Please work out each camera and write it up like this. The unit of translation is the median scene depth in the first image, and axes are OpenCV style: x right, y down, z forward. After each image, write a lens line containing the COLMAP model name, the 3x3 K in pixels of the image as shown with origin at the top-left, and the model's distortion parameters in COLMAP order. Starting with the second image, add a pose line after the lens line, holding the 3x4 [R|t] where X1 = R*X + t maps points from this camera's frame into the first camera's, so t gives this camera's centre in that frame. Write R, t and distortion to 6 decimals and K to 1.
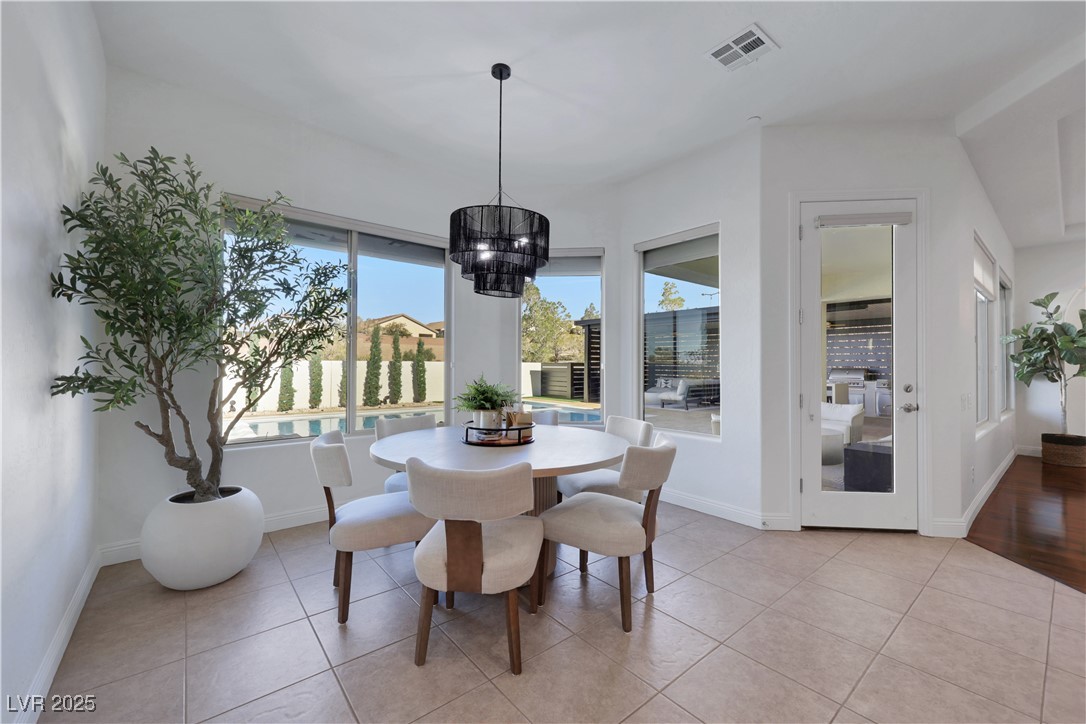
lens RADIAL K [[438.9, 0, 541.8], [0, 438.9, 356.5], [0, 0, 1]] dist [0.000394, 0.000132]
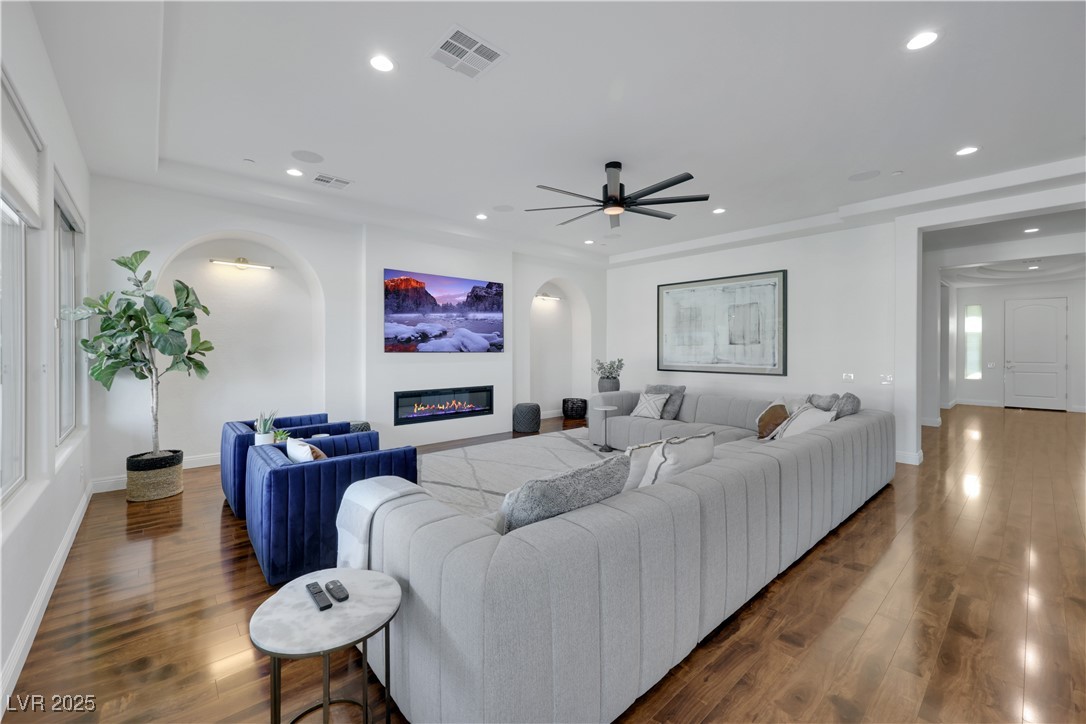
lens RADIAL K [[438.9, 0, 541.8], [0, 438.9, 356.5], [0, 0, 1]] dist [0.000394, 0.000132]
pose [[-0.036154, -0.019299, 0.999160, 0.443171], [-0.023785, 0.999547, 0.018446, -0.006438], [-0.999063, -0.023098, -0.036597, 0.390657]]
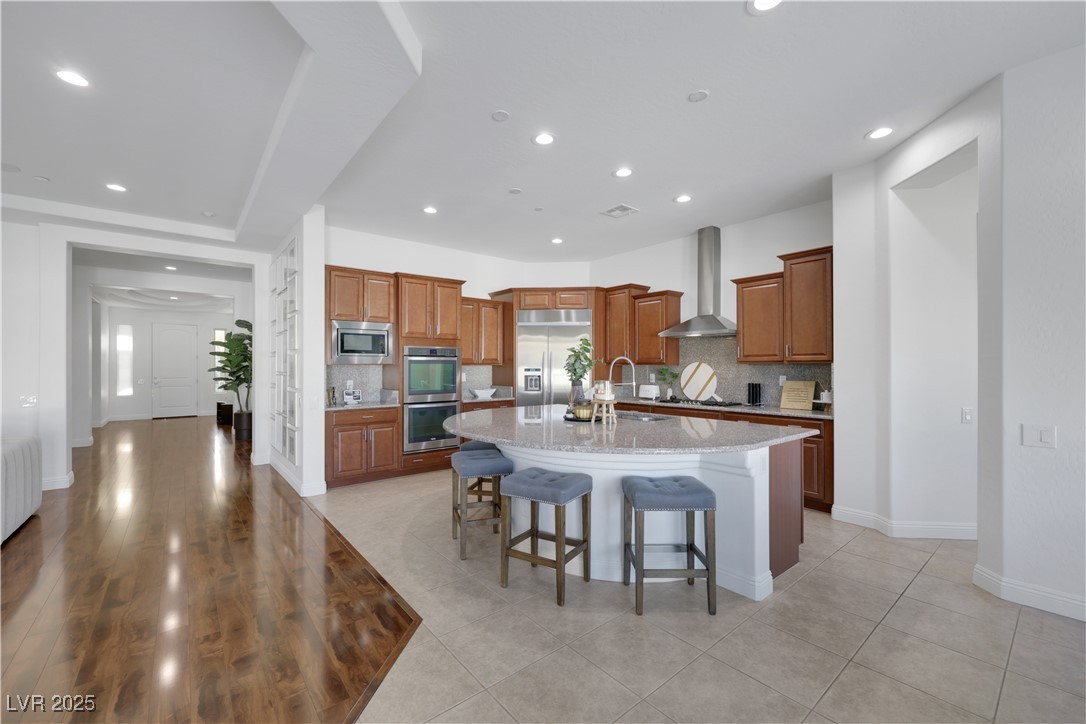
lens RADIAL K [[439.2, 0, 535.6], [0, 439.2, 361.3], [0, 0, 1]] dist [-0.000674, 0.000124]
pose [[-0.999976, -0.001642, 0.006717, 0.373251], [-0.001878, 0.999377, -0.035245, -0.005144], [-0.006655, -0.035257, -0.999356, 0.459774]]
